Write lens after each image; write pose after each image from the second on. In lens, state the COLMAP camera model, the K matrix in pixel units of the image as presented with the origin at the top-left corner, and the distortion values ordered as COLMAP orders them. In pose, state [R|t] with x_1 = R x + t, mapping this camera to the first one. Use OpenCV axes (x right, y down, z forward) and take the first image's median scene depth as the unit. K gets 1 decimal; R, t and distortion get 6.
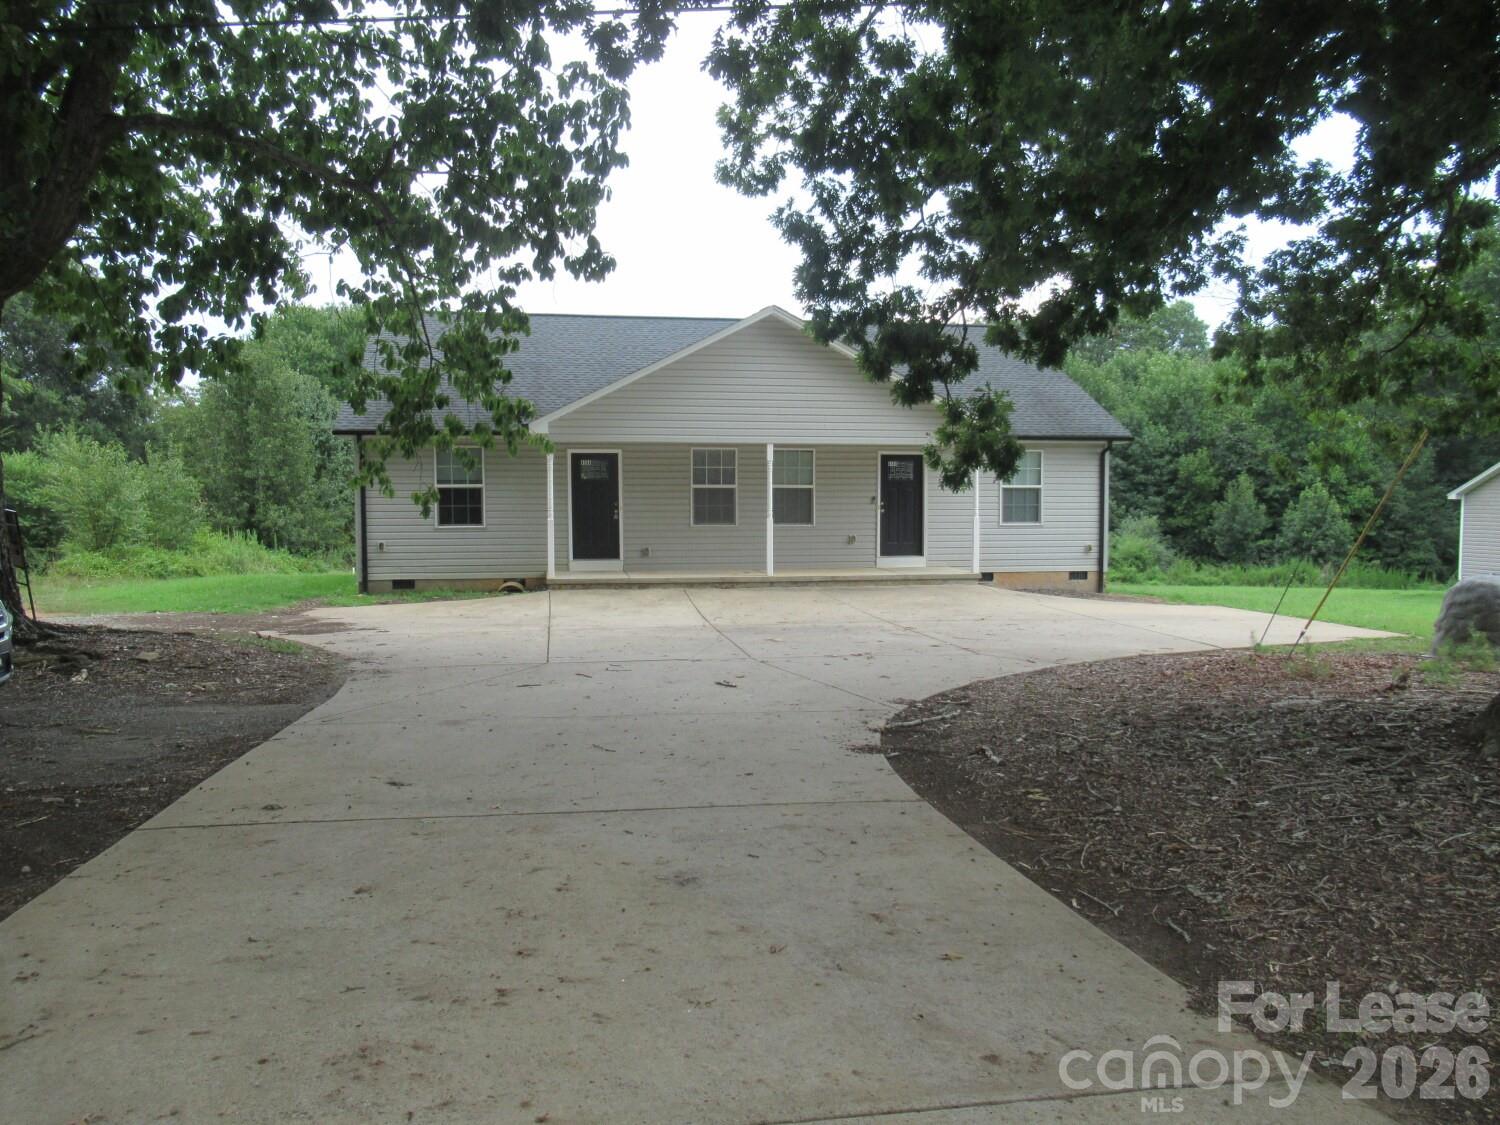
lens RADIAL K [[1180.5, 0, 750.0], [0, 1180.5, 562.5], [0, 0, 1]] dist [-0.012326, -0.002467]
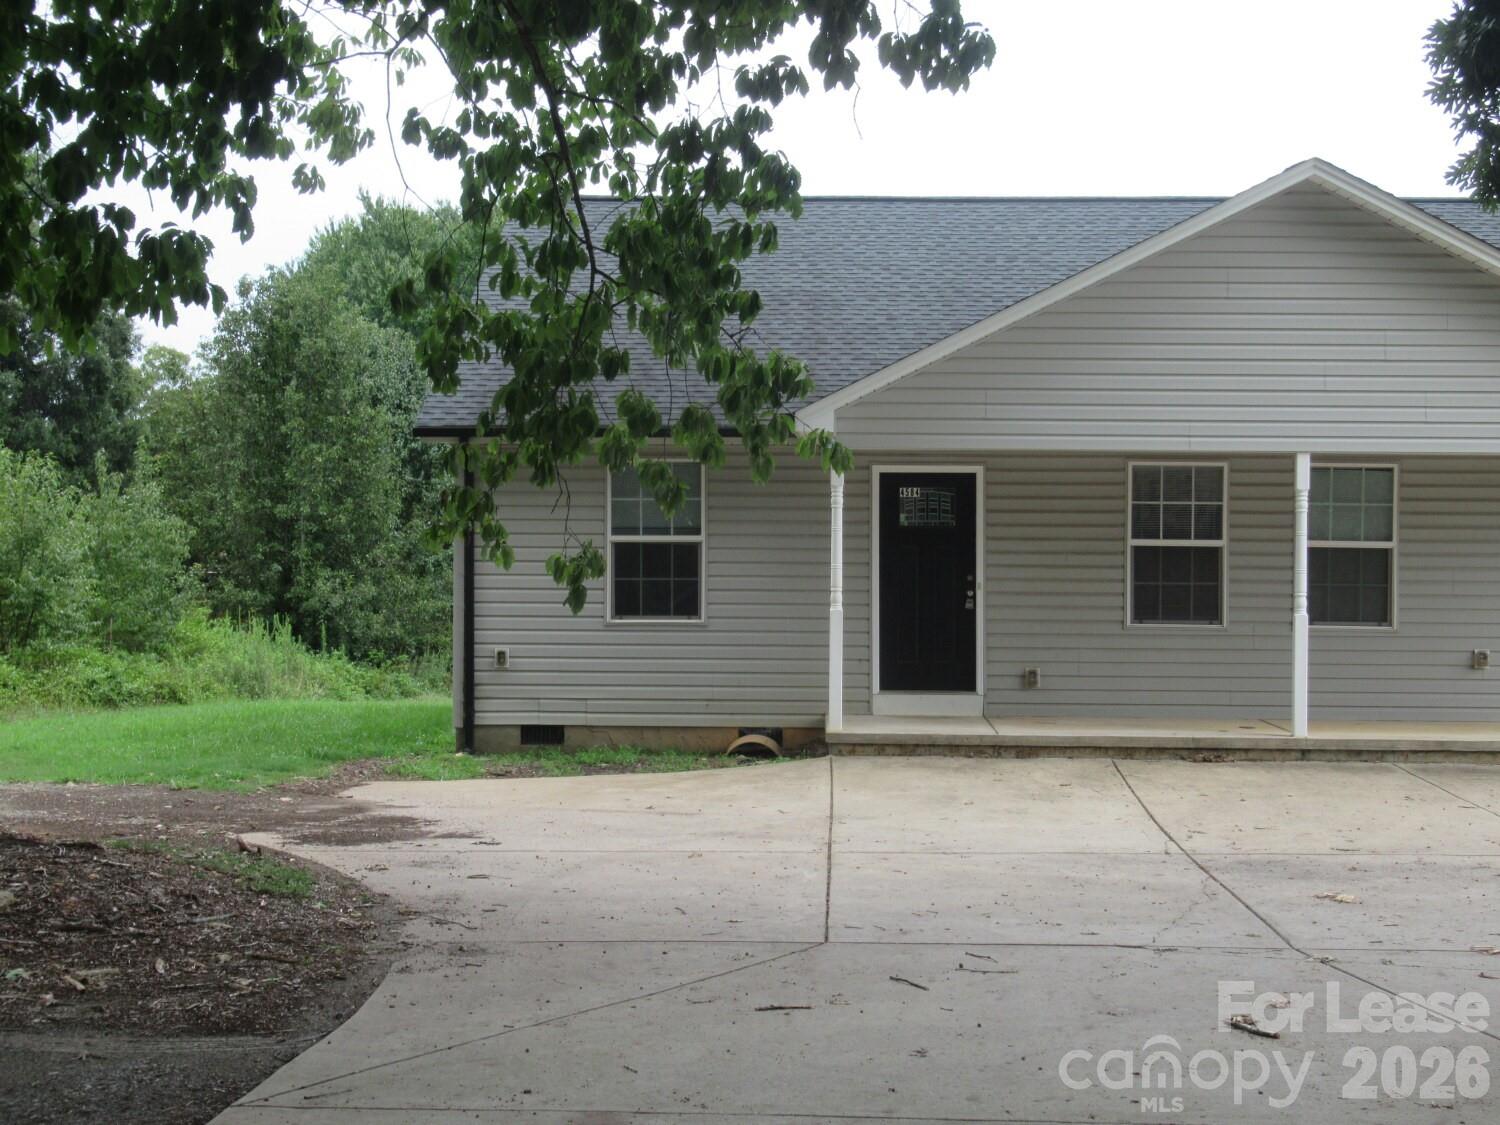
lens RADIAL K [[2217.2, 0, 750.0], [0, 2217.2, 562.5], [0, 0, 1]] dist [0.001198, 0.058095]
pose [[0.979097, 0.008849, -0.203200, -0.018393], [-0.019465, 0.998544, -0.050306, -0.009054], [0.202459, 0.053210, 0.977844, 0.099570]]
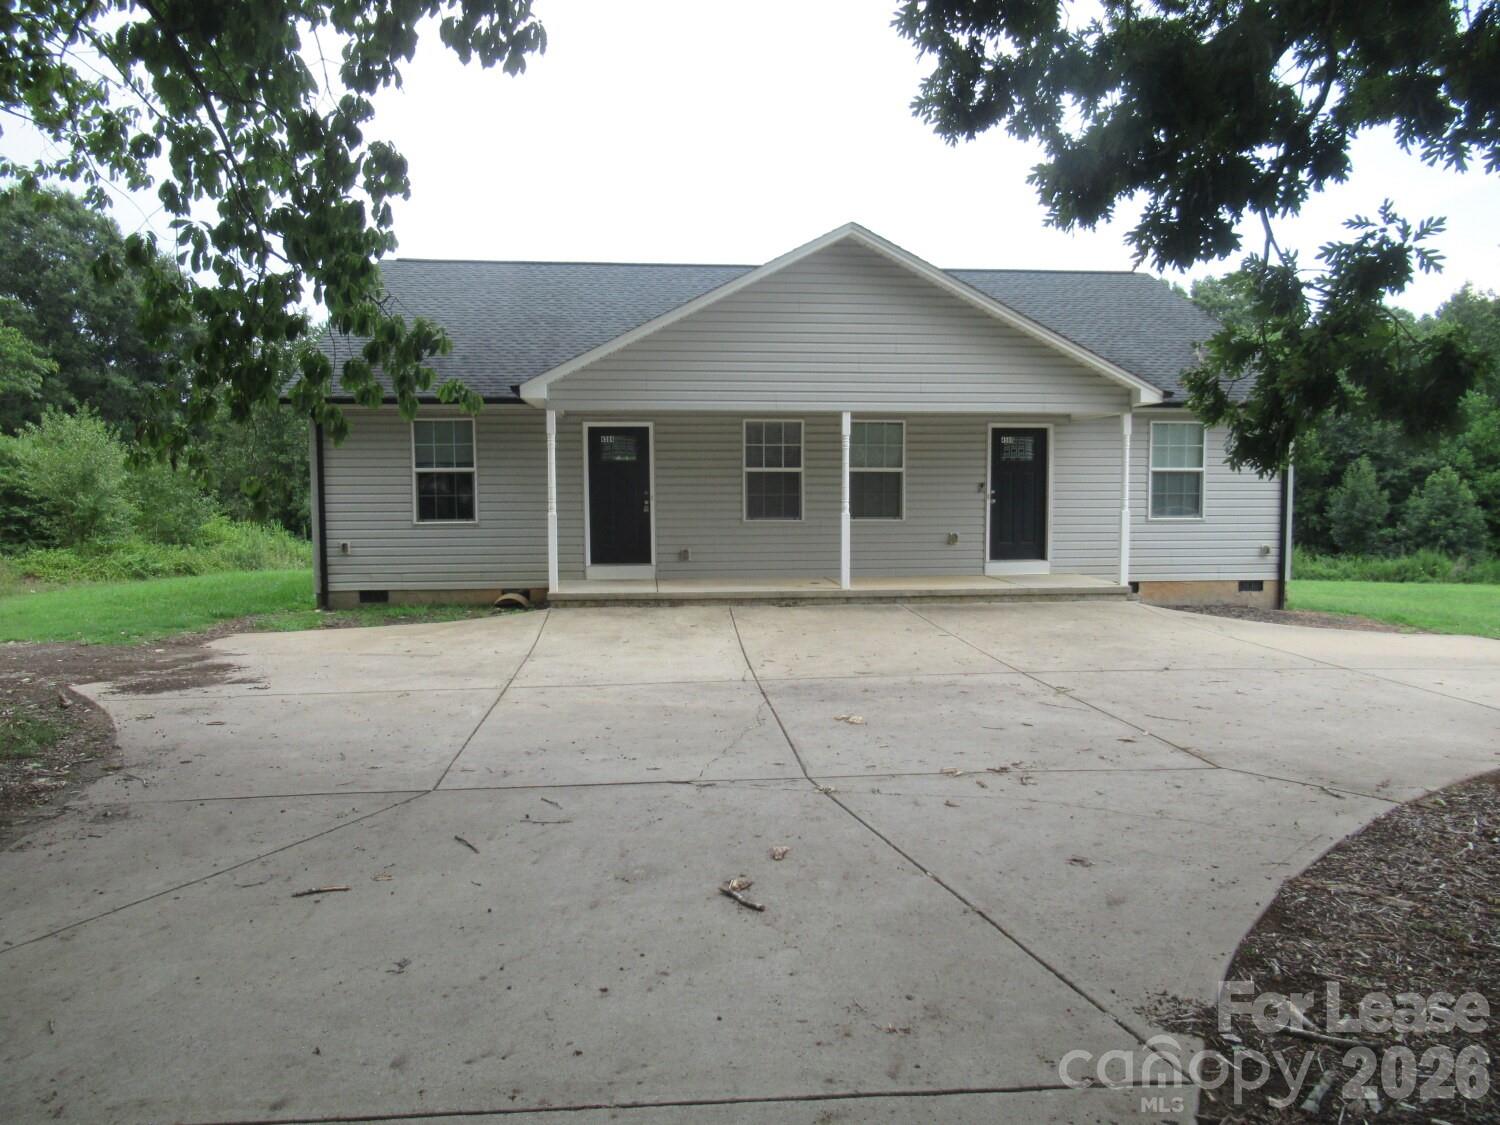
lens RADIAL K [[1109.0, 0, 760.0], [0, 1109.0, 557.6], [0, 0, 1]] dist [-0.011352, 0.000332]
pose [[0.998023, 0.002960, -0.062783, 0.006826], [-0.002183, 0.999920, 0.012443, -0.017322], [0.062815, -0.012281, 0.997950, 0.295673]]
